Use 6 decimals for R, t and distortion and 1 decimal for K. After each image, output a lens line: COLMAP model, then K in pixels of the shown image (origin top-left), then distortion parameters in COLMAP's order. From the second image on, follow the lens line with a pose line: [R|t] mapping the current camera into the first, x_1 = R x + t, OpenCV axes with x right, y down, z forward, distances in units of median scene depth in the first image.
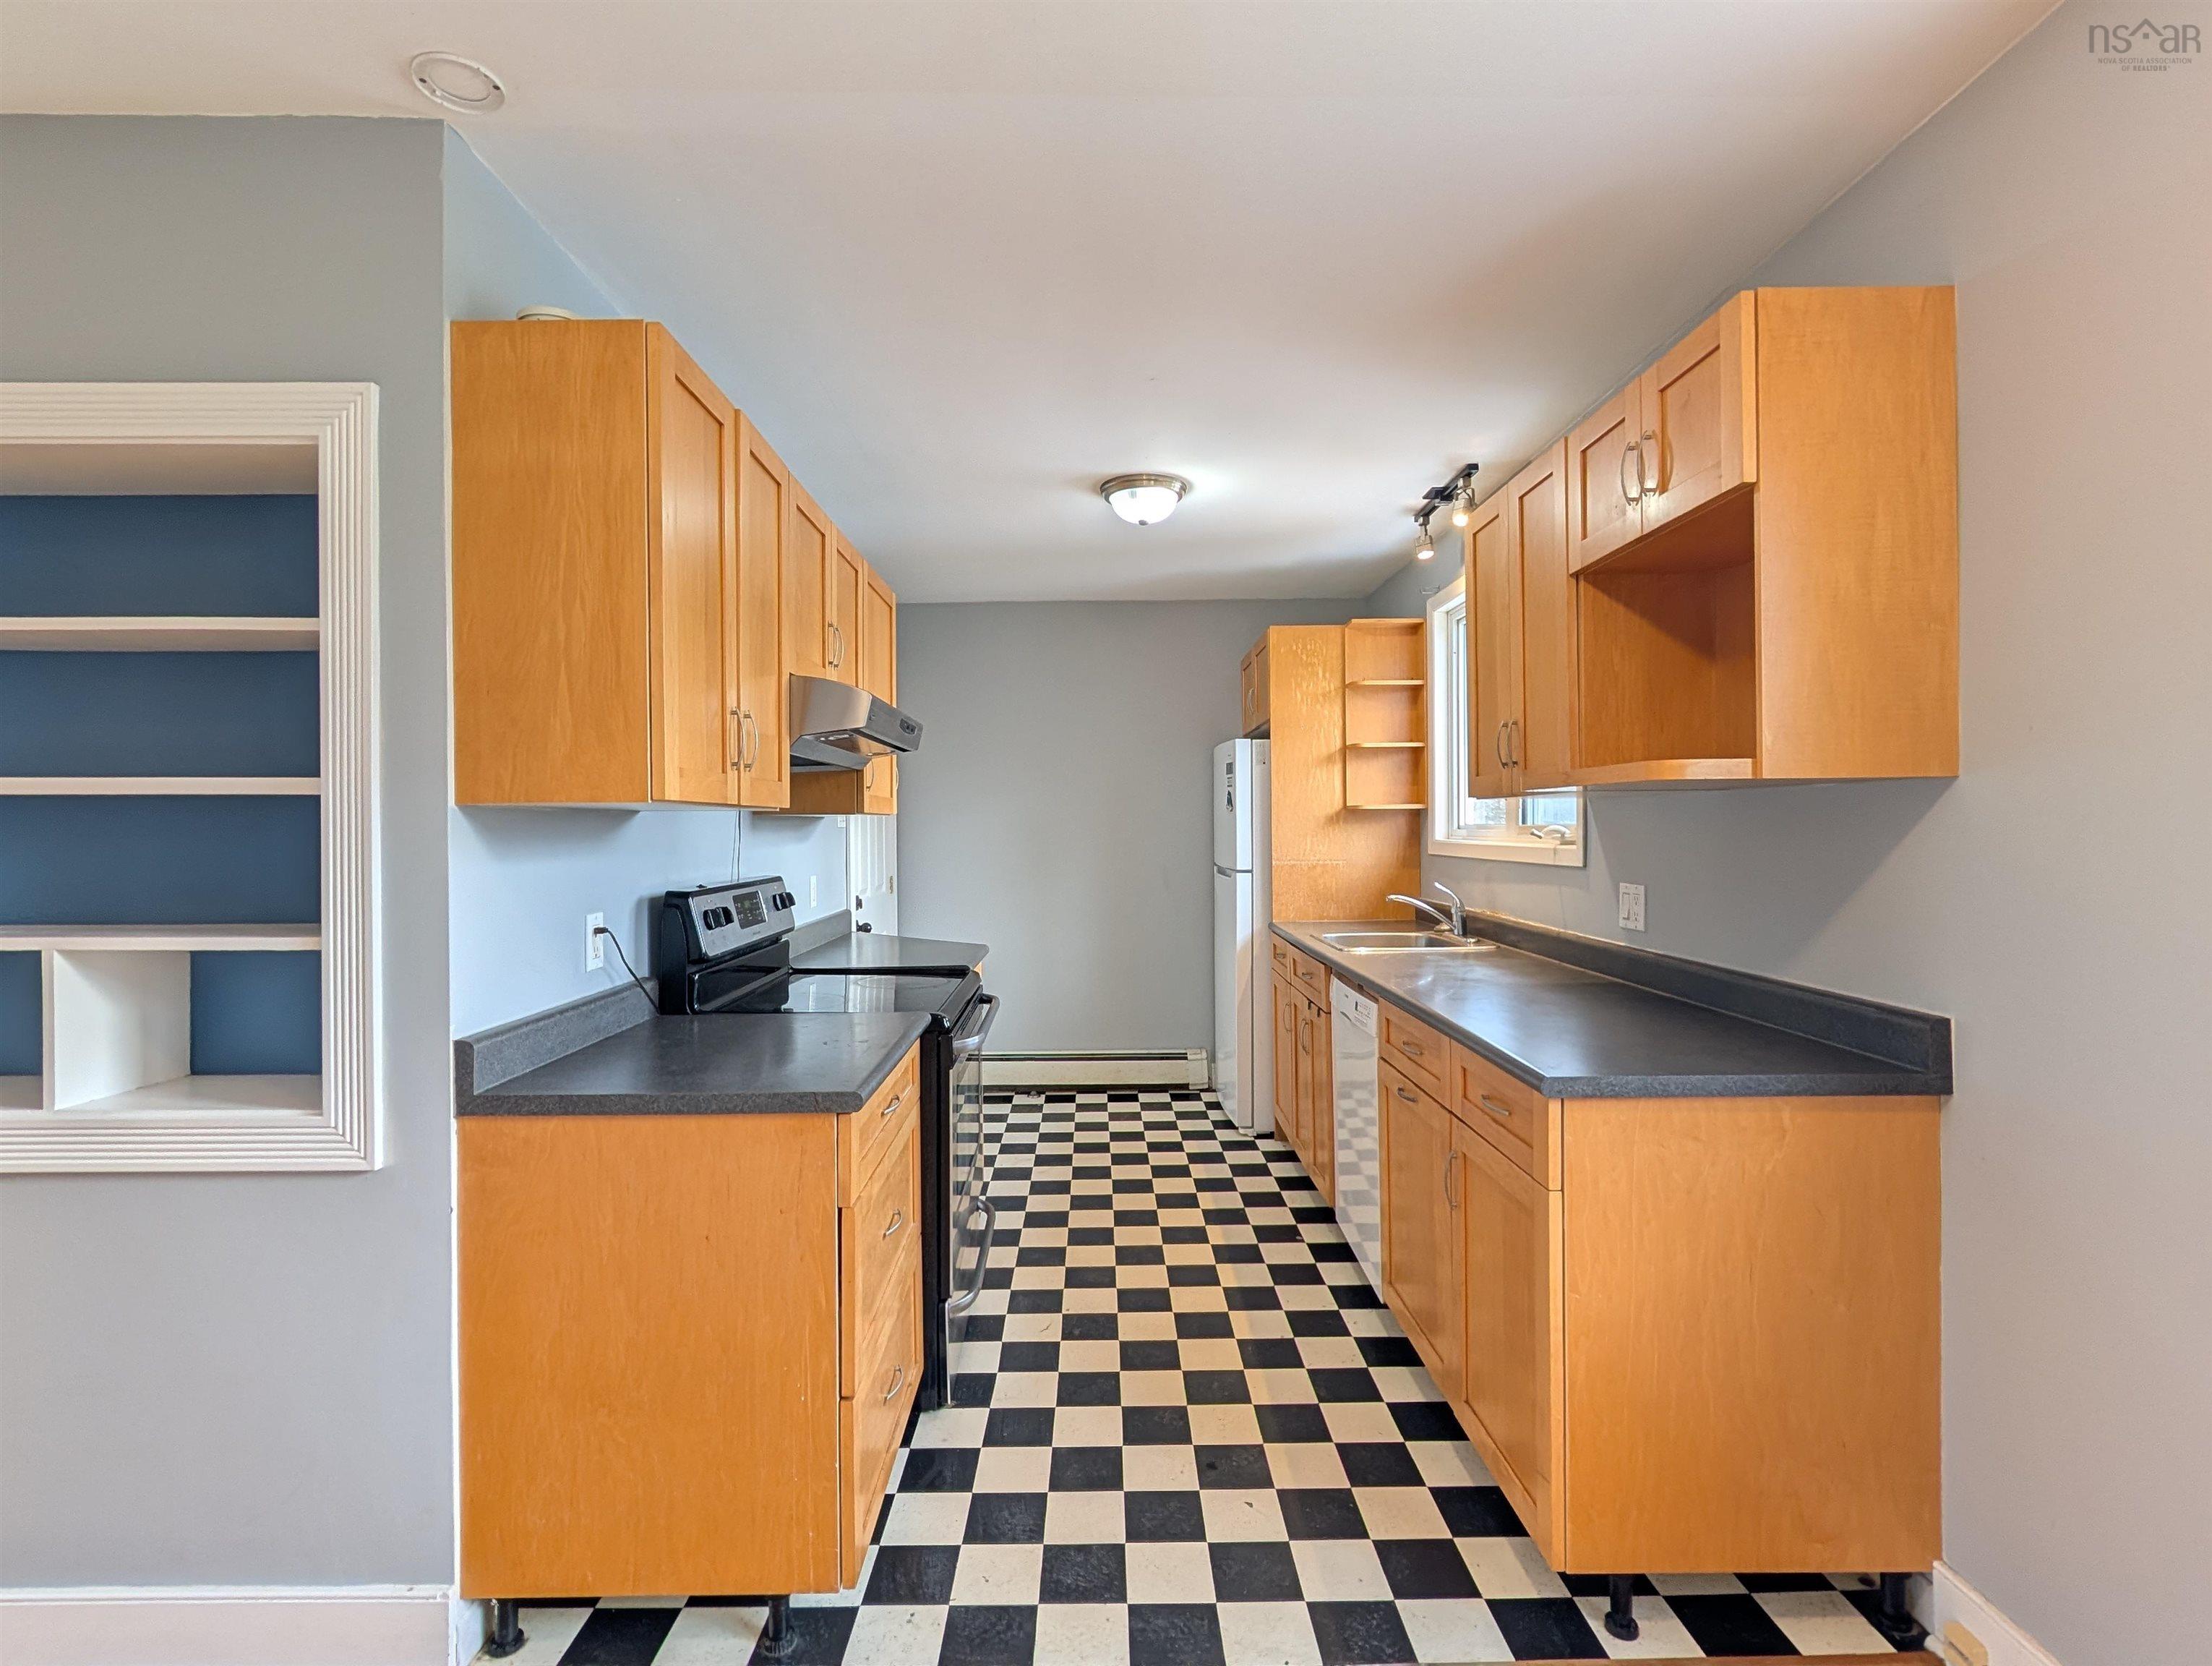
lens RADIAL K [[1048.2, 0, 1096.5], [0, 1048.2, 825.9], [0, 0, 1]] dist [0.001217, -0.000406]
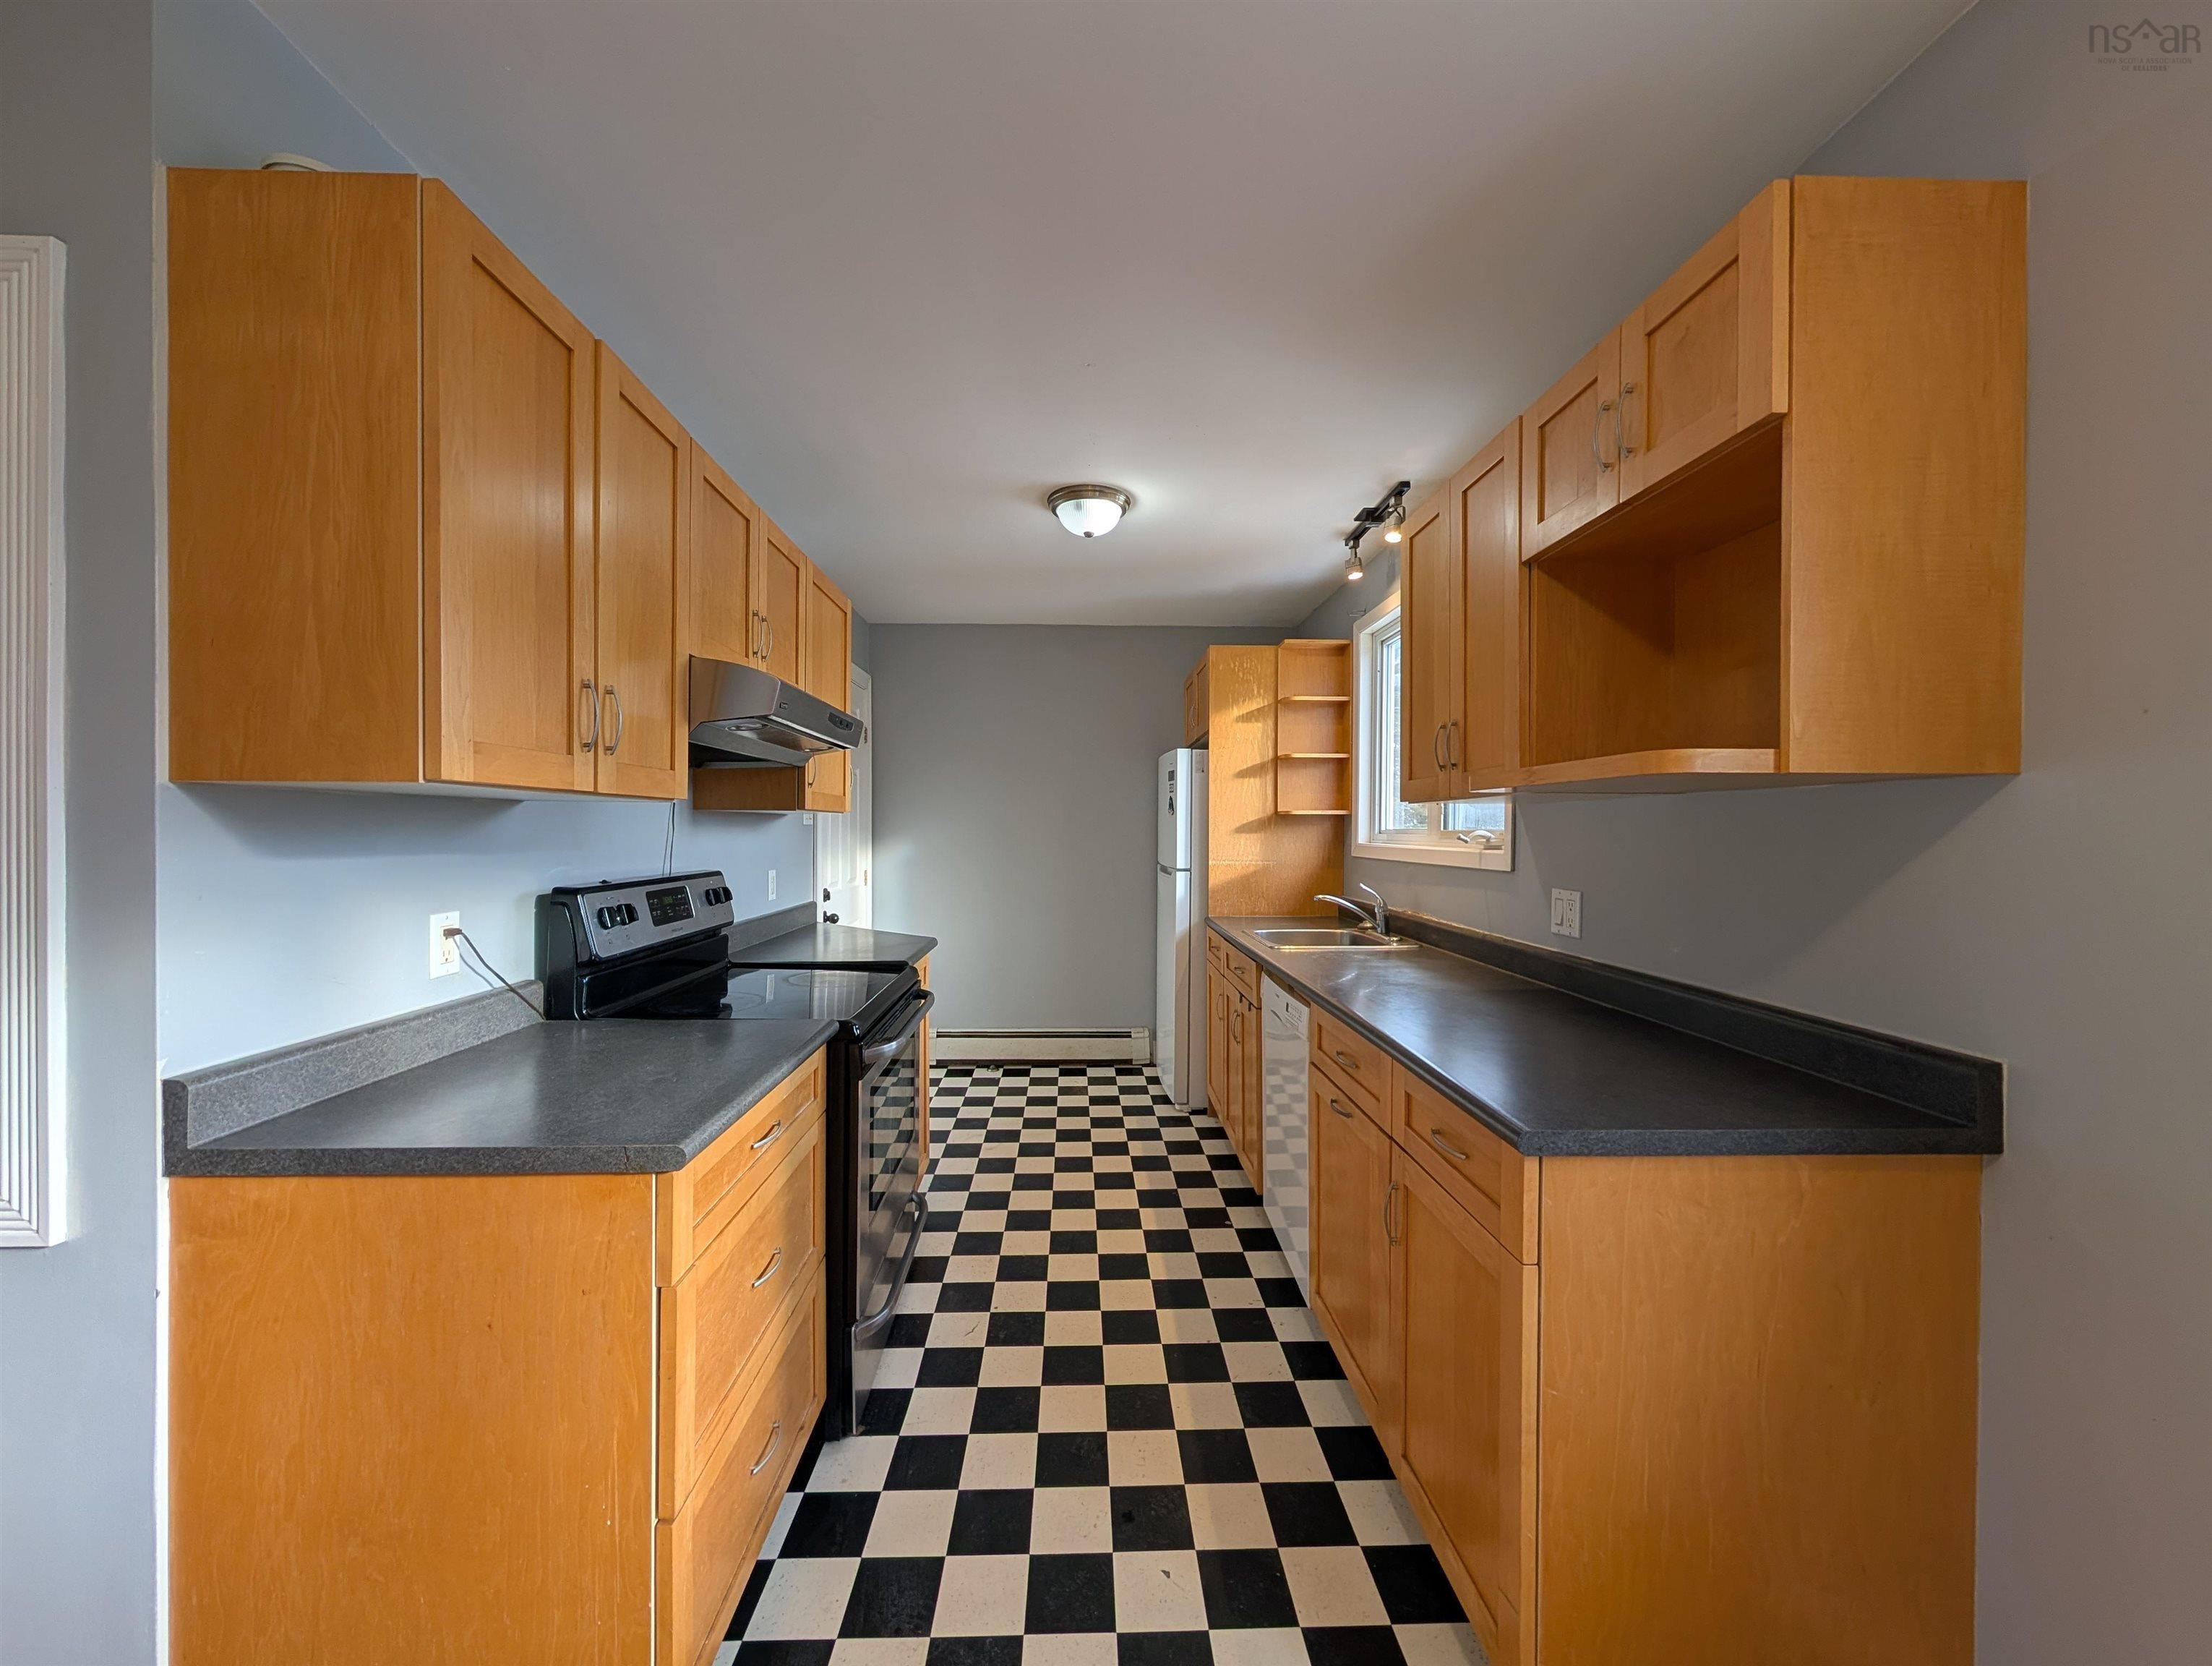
lens RADIAL K [[836.2, 0, 1096.8], [0, 836.2, 834.6], [0, 0, 1]] dist [-0.000814, -0.000256]
pose [[0.999552, 0.012988, 0.026976, 0.045282], [-0.013149, 0.999897, 0.005804, 0.004332], [-0.026898, -0.006156, 0.999619, 0.222234]]
